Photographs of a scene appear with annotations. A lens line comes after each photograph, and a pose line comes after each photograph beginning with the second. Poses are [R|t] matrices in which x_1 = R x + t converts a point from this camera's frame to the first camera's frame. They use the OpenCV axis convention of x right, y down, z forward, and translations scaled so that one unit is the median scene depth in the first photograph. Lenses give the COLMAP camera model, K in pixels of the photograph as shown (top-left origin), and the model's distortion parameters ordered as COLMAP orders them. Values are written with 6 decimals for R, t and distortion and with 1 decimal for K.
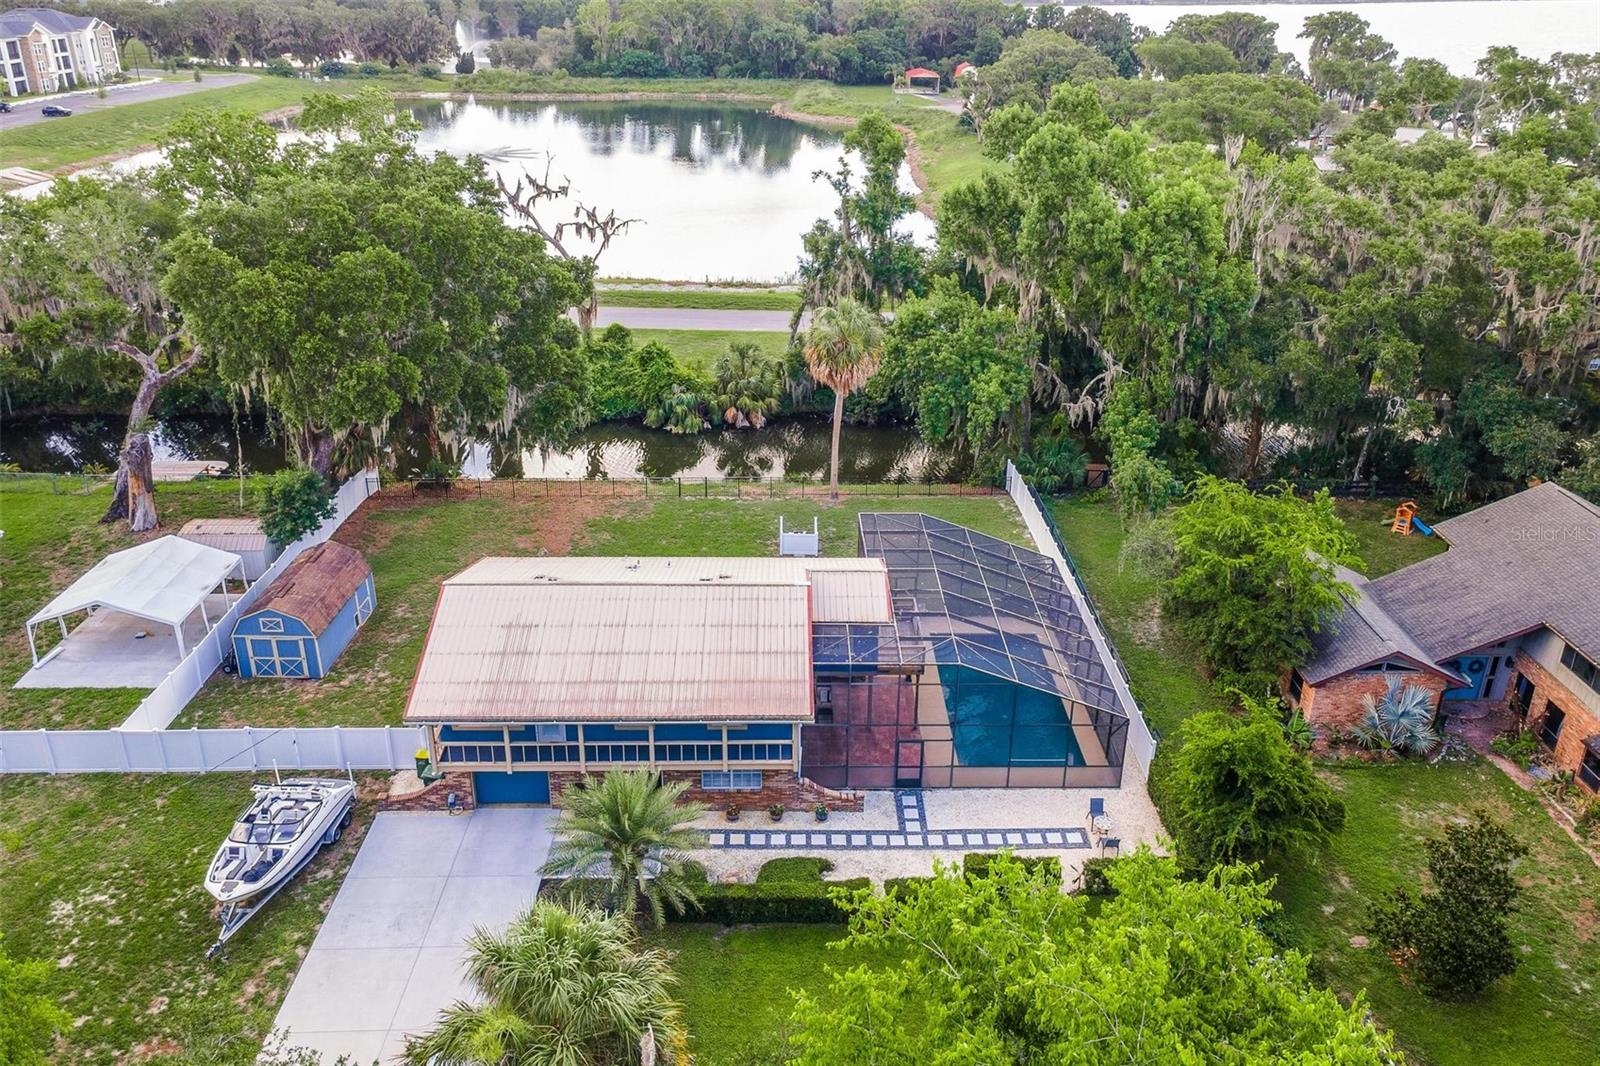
lens RADIAL K [[1159.1, 0, 762.1], [0, 1159.1, 535.8], [0, 0, 1]] dist [0.016208, -0.005191]
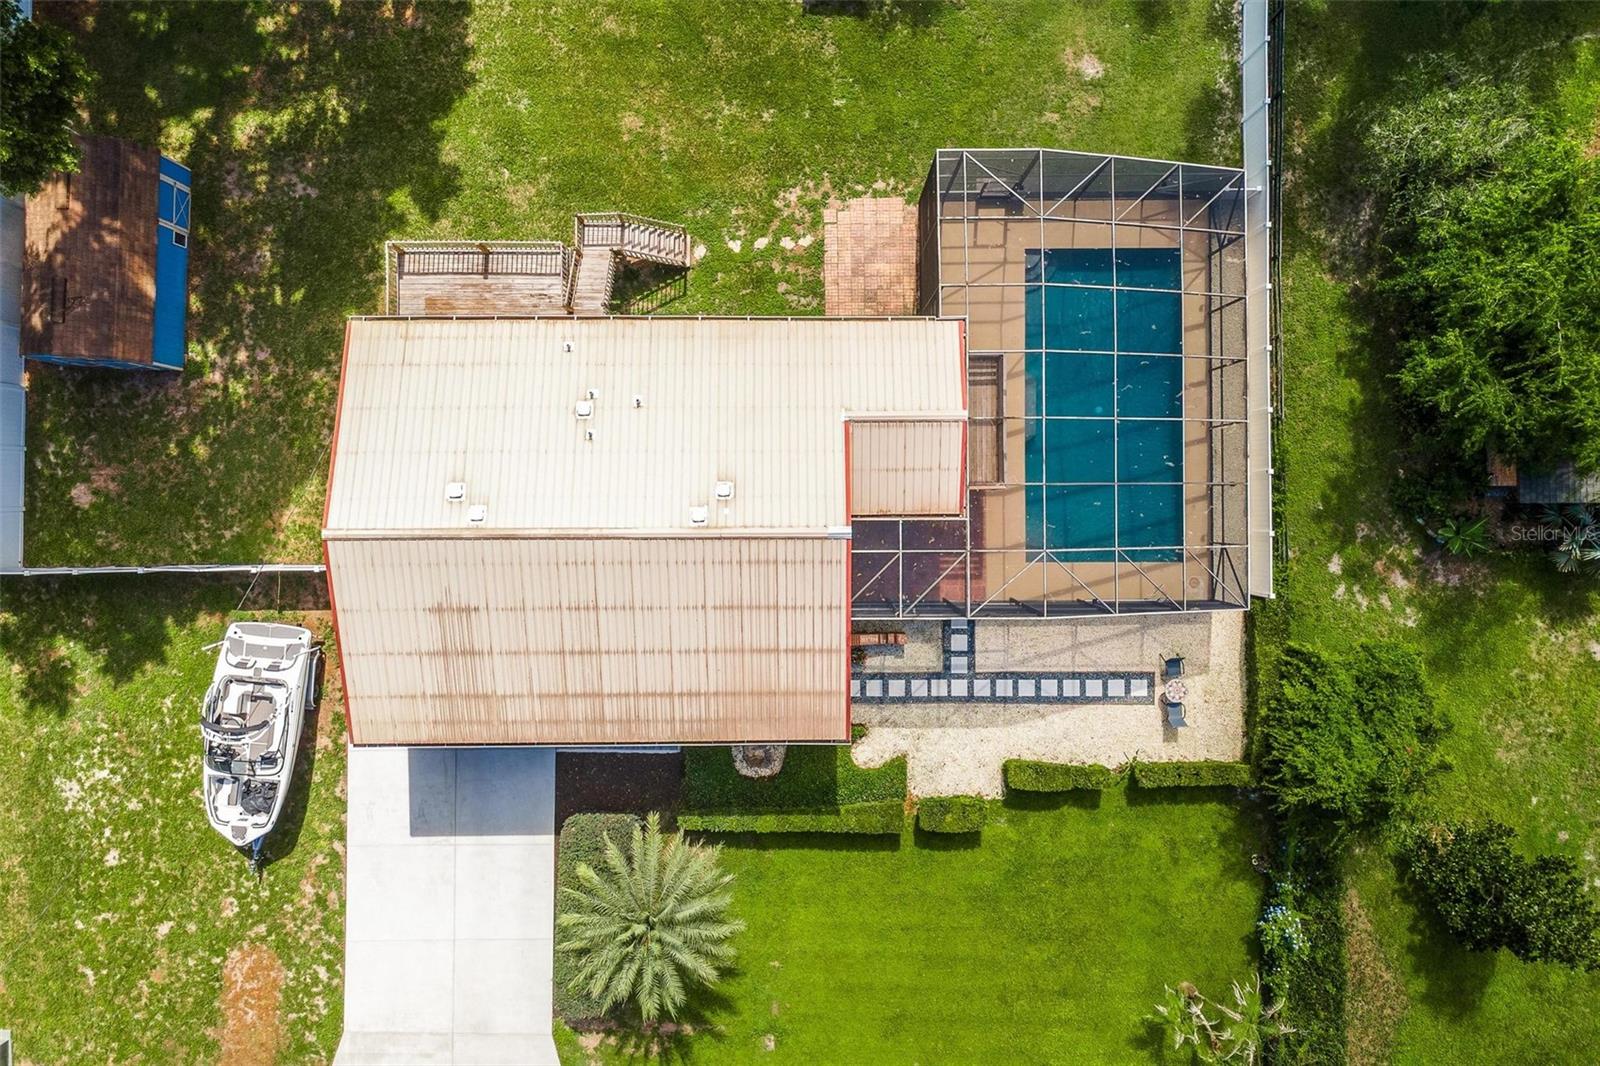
lens RADIAL K [[1167.9, 0, 794.3], [0, 1167.9, 394.2], [0, 0, 1]] dist [0.011223, 0.008026]
pose [[0.999763, -0.020241, -0.007995, 0.015358], [0.016066, 0.438662, 0.898509, -0.642769], [-0.014680, -0.898424, 0.438883, 0.793439]]
